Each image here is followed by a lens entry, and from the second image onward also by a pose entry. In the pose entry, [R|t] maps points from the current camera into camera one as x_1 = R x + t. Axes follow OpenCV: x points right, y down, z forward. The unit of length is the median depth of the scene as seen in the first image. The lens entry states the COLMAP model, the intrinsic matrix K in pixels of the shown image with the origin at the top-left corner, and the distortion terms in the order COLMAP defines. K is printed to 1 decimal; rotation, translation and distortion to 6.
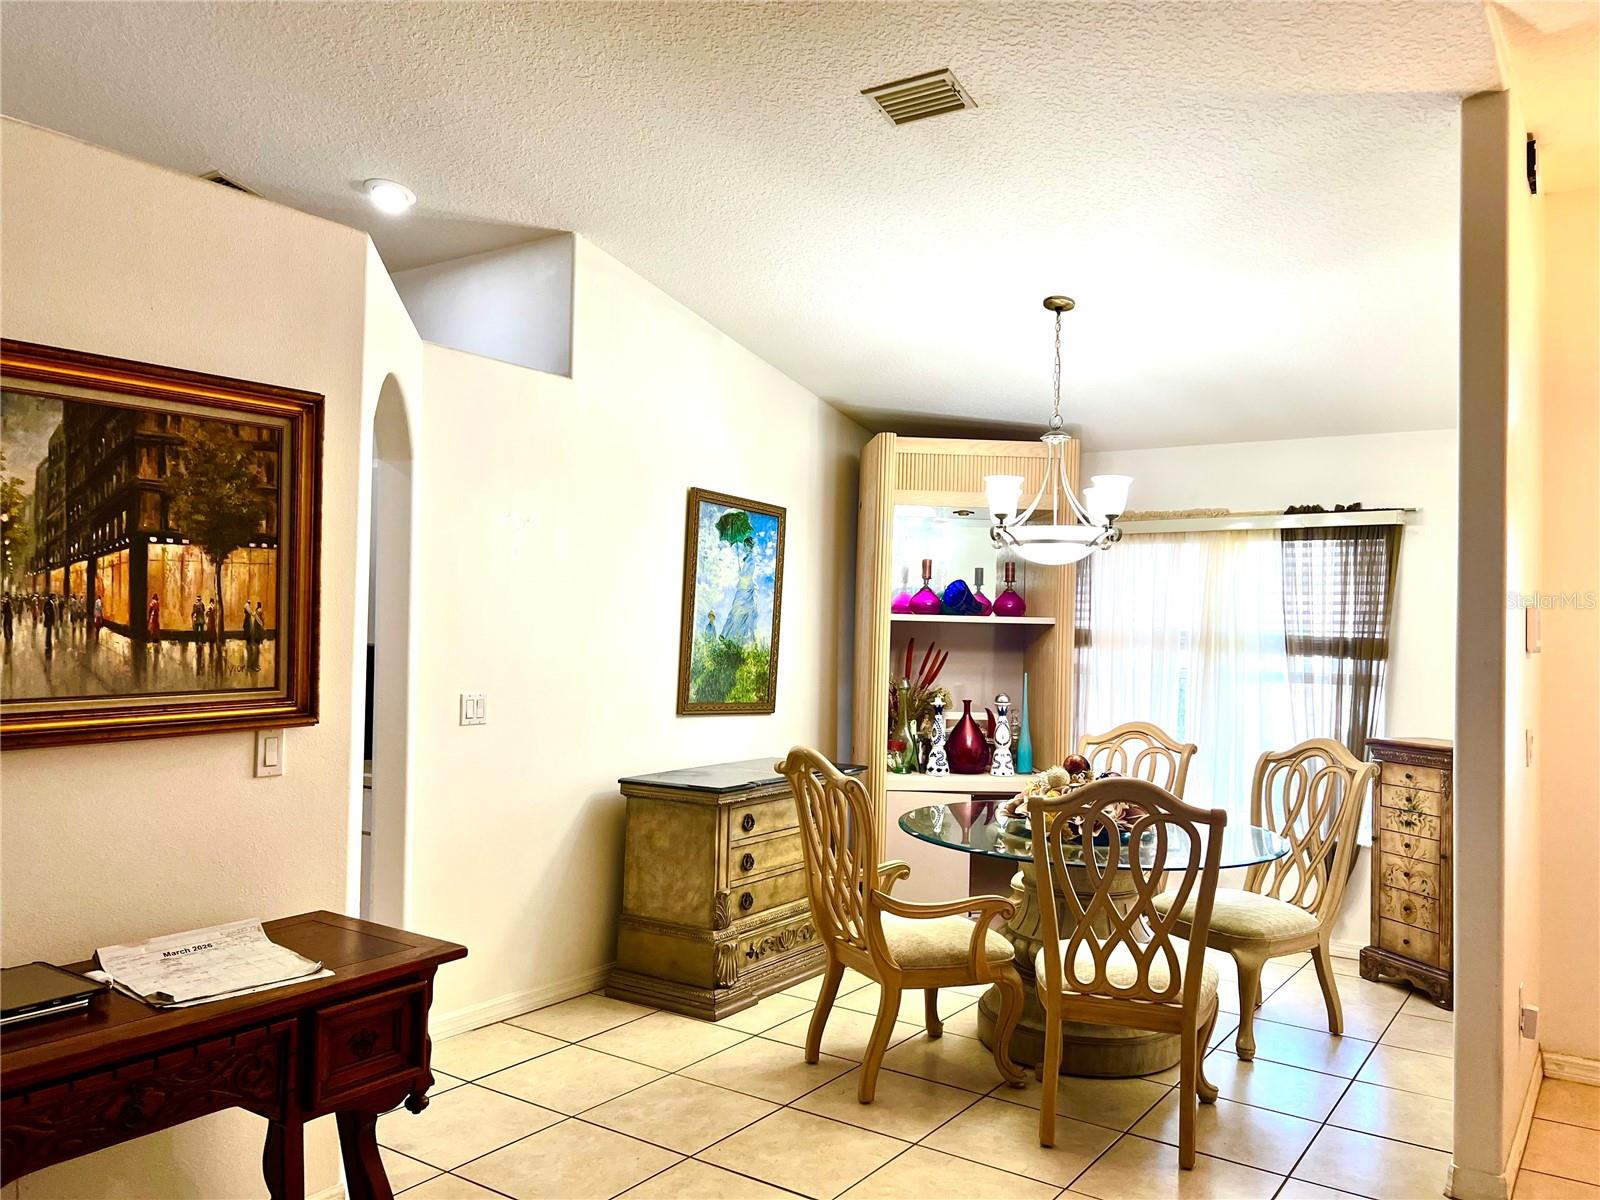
lens RADIAL K [[1202.0, 0, 801.0], [0, 1202.0, 607.5], [0, 0, 1]] dist [0.030424, -0.038738]
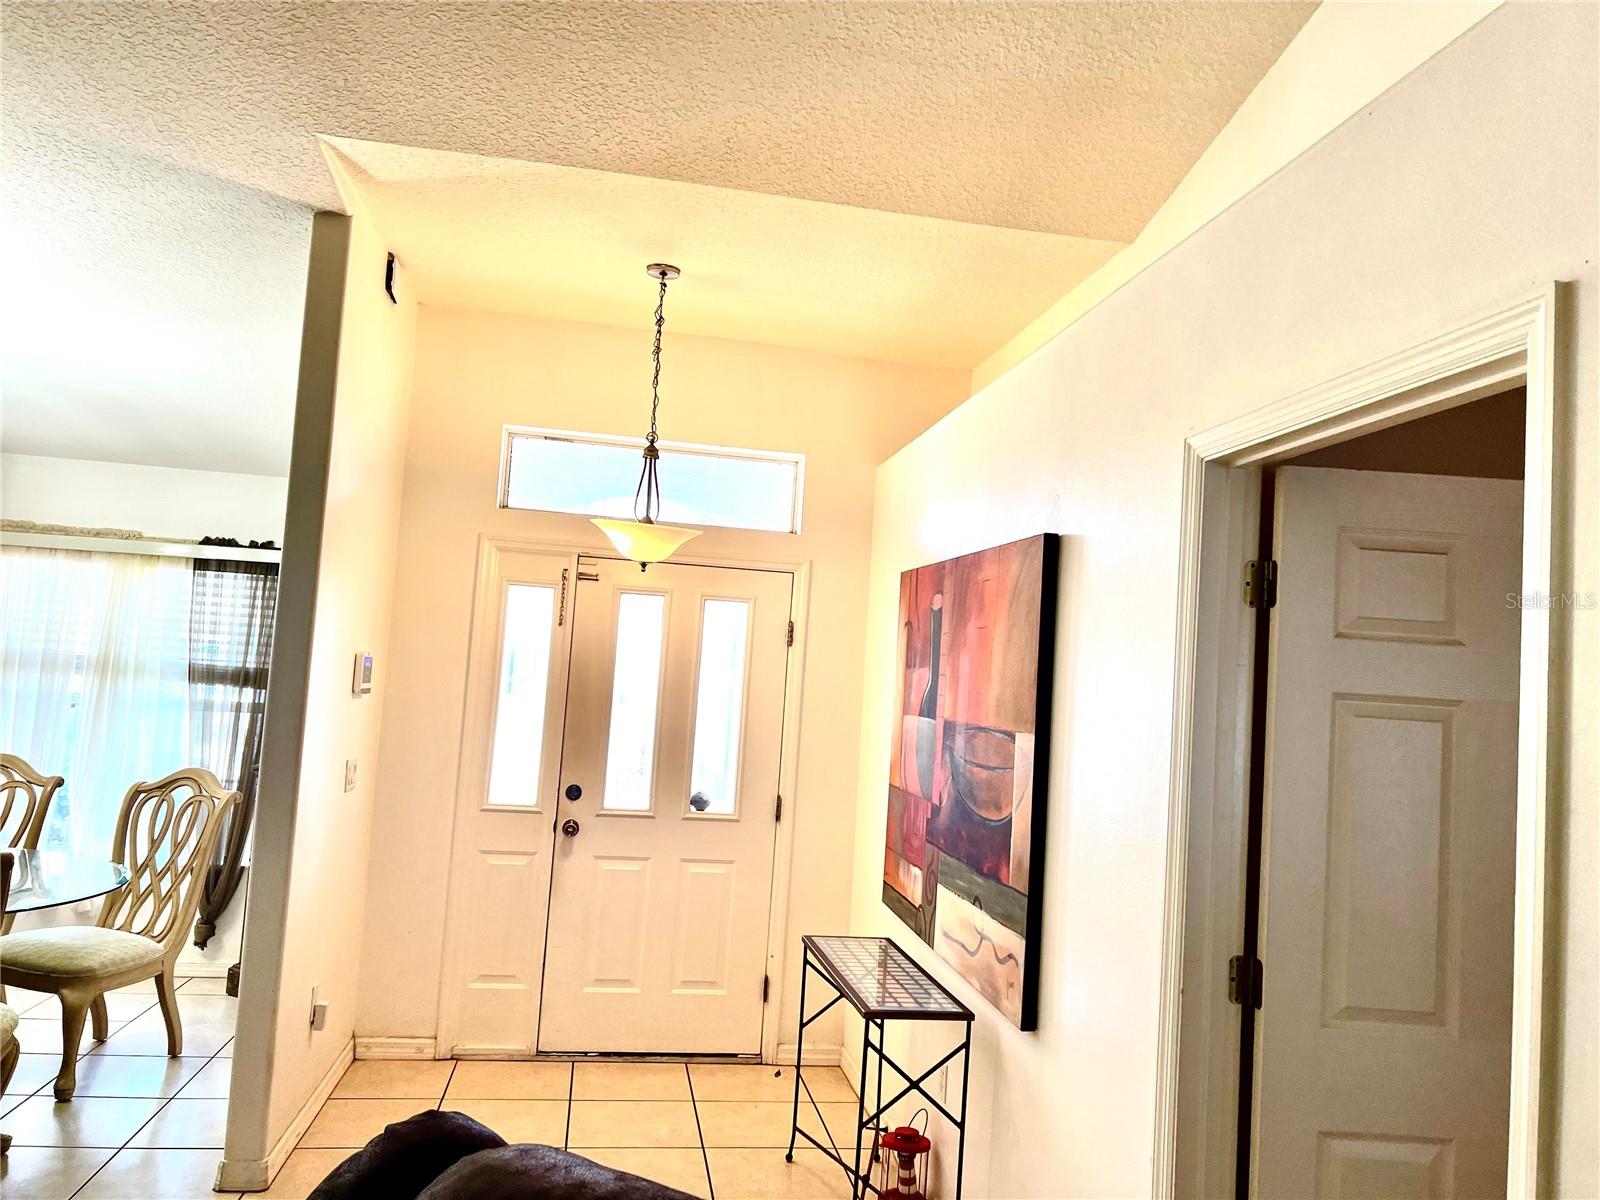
lens RADIAL K [[1202.0, 0, 807.0], [0, 1202.0, 602.4], [0, 0, 1]] dist [0.030424, -0.038738]
pose [[0.713162, 0.068881, 0.697607, 0.062625], [-0.059519, 0.997517, -0.037648, -0.021166], [-0.698468, -0.014672, 0.715491, -0.087202]]
